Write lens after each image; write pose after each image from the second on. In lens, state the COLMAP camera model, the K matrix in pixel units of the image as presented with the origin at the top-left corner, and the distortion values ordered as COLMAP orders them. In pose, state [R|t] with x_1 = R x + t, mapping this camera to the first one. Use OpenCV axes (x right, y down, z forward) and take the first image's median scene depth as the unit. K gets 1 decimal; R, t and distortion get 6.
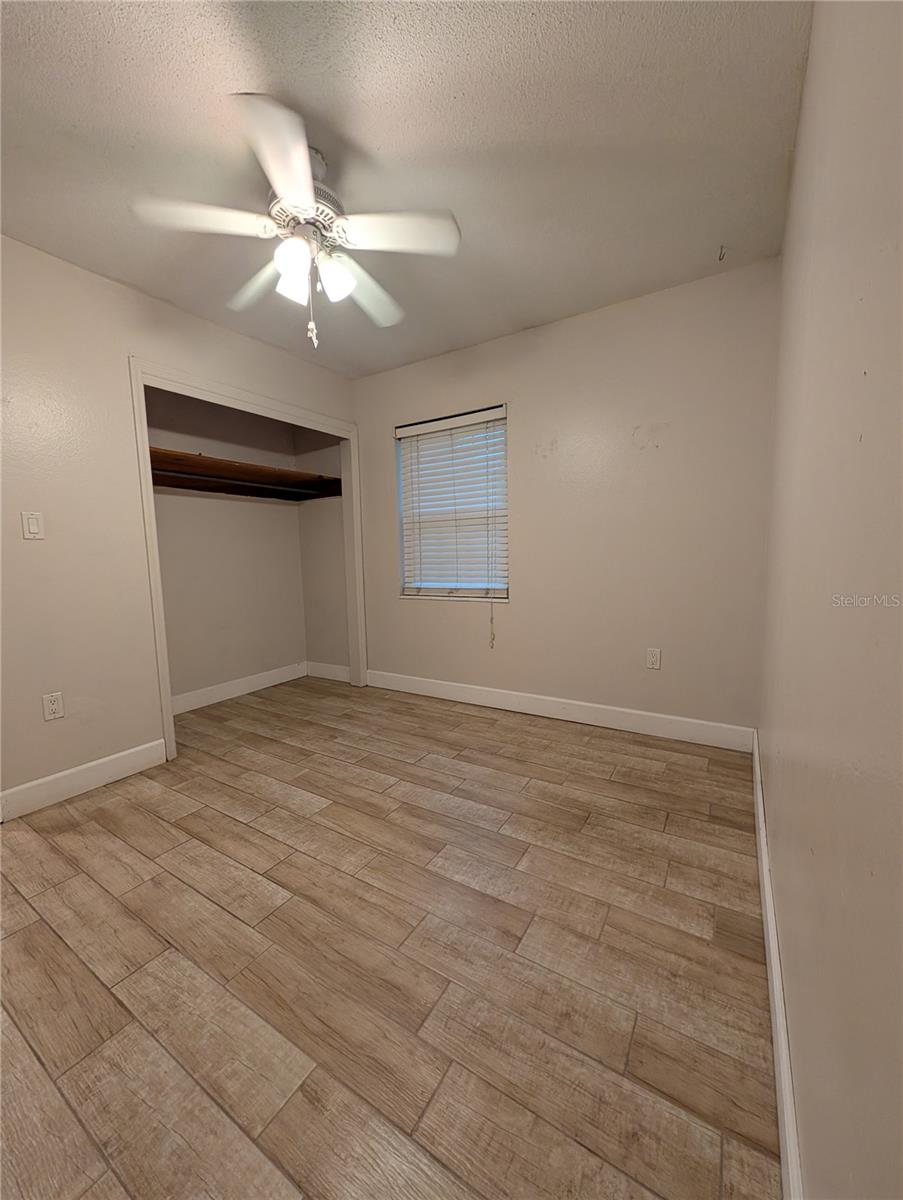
lens RADIAL K [[460.2, 0, 446.5], [0, 460.2, 602.2], [0, 0, 1]] dist [-0.002889, 0.000951]
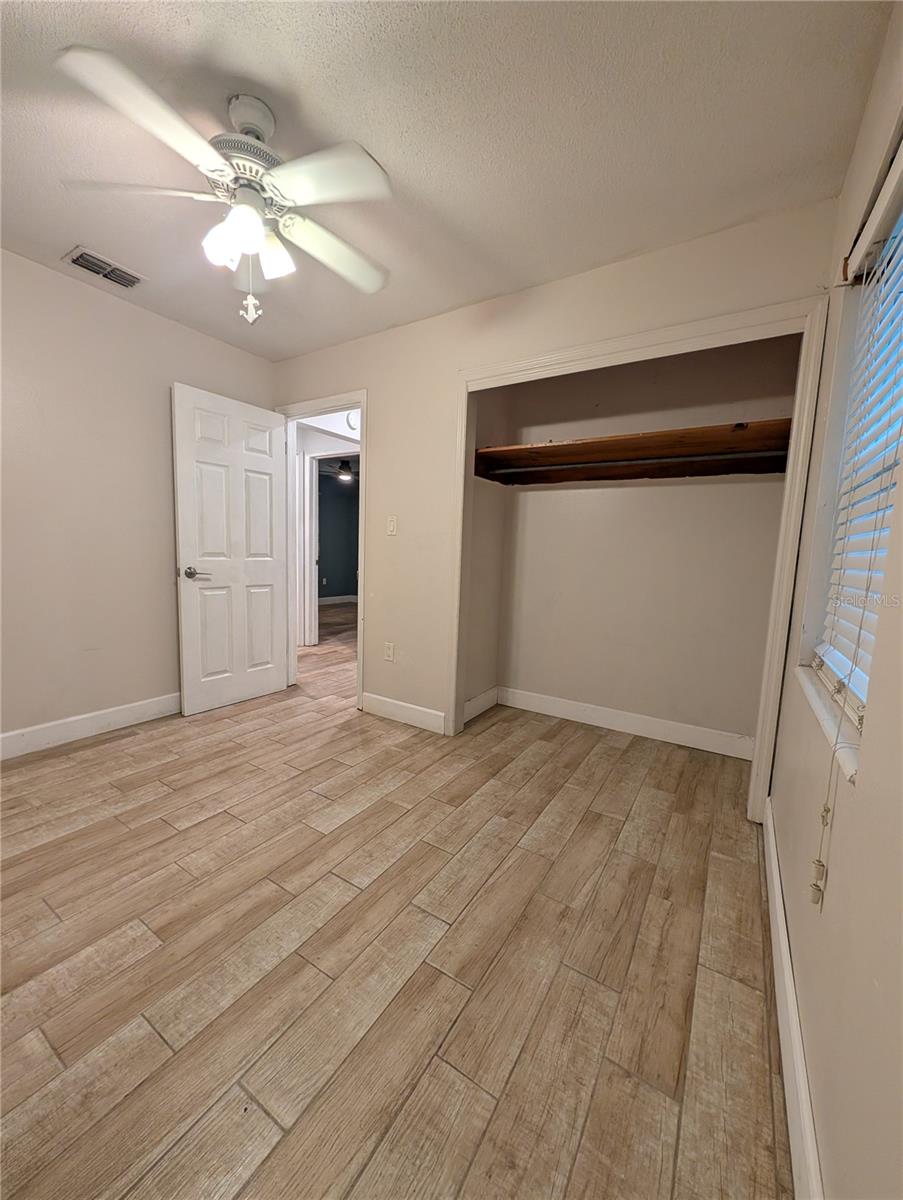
lens RADIAL K [[460.2, 0, 447.0], [0, 460.2, 601.8], [0, 0, 1]] dist [-0.002889, 0.000951]
pose [[-0.004606, 0.134910, -0.990847, 0.496298], [-0.142126, 0.980711, 0.134190, -0.131334], [0.989838, 0.141443, 0.014657, 1.030154]]
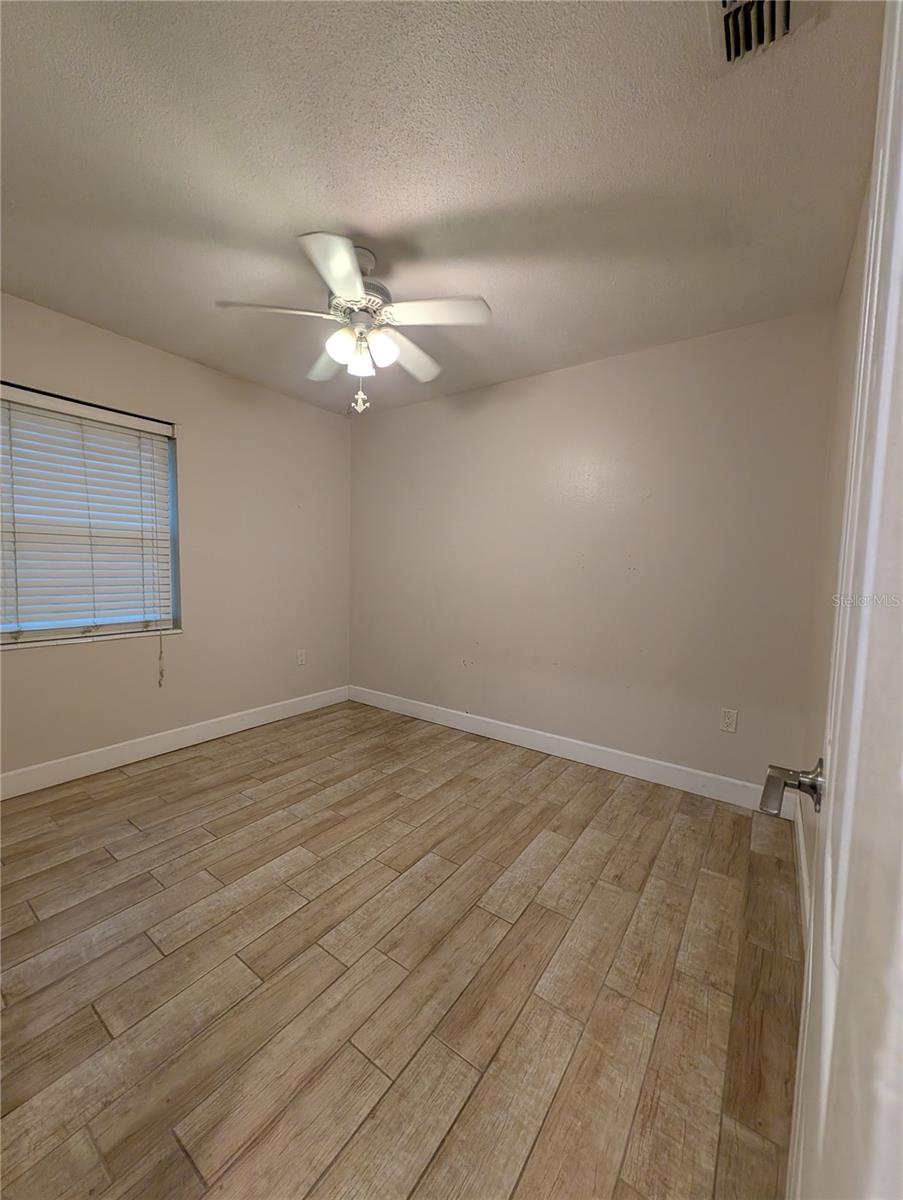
lens RADIAL K [[460.2, 0, 448.6], [0, 460.2, 600.9], [0, 0, 1]] dist [-0.002889, 0.000951]
pose [[0.058133, -0.047434, 0.997181, -1.037141], [0.083414, 0.995608, 0.042497, -0.078797], [-0.994818, 0.080708, 0.061835, 0.529096]]
